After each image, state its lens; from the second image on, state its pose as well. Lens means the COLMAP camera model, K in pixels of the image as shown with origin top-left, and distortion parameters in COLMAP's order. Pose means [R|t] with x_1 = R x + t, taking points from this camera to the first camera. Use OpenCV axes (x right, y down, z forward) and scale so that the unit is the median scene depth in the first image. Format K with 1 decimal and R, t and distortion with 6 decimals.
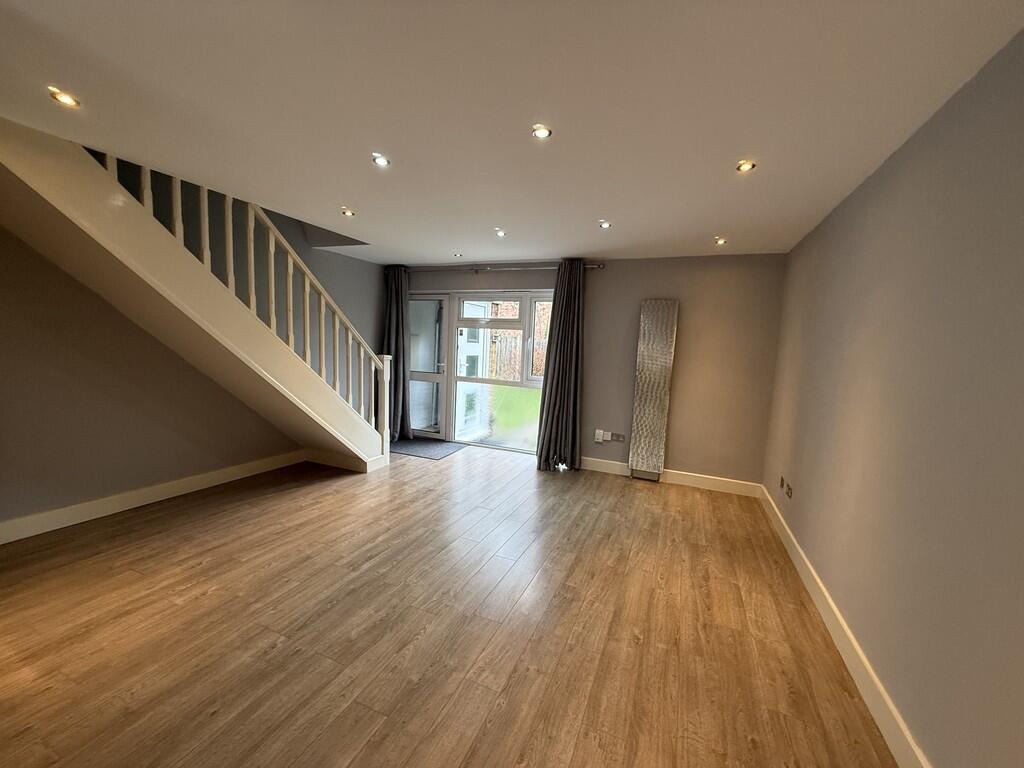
lens RADIAL K [[410.3, 0, 511.5], [0, 410.3, 386.7], [0, 0, 1]] dist [0.000654, 0.000094]
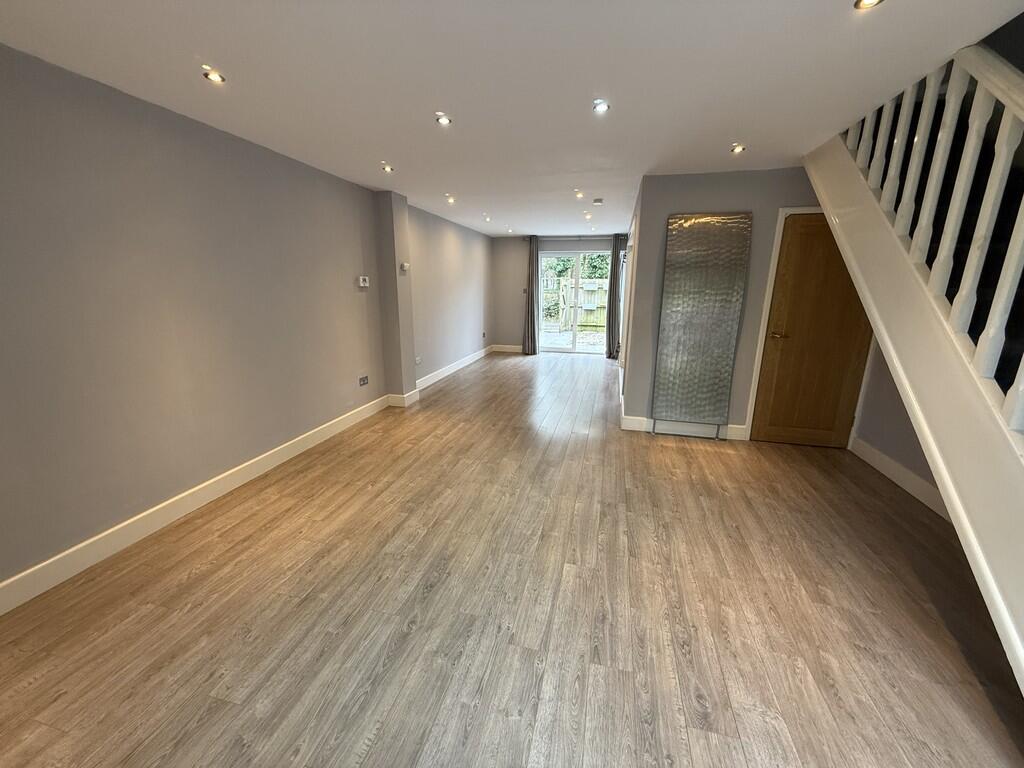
lens RADIAL K [[410.3, 0, 508.3], [0, 410.3, 384.8], [0, 0, 1]] dist [0.000654, 0.000094]
pose [[-0.987115, -0.016112, -0.159201, 0.049412], [-0.068504, 0.941685, 0.329450, -0.195884], [0.144609, 0.336111, -0.930655, 1.818883]]
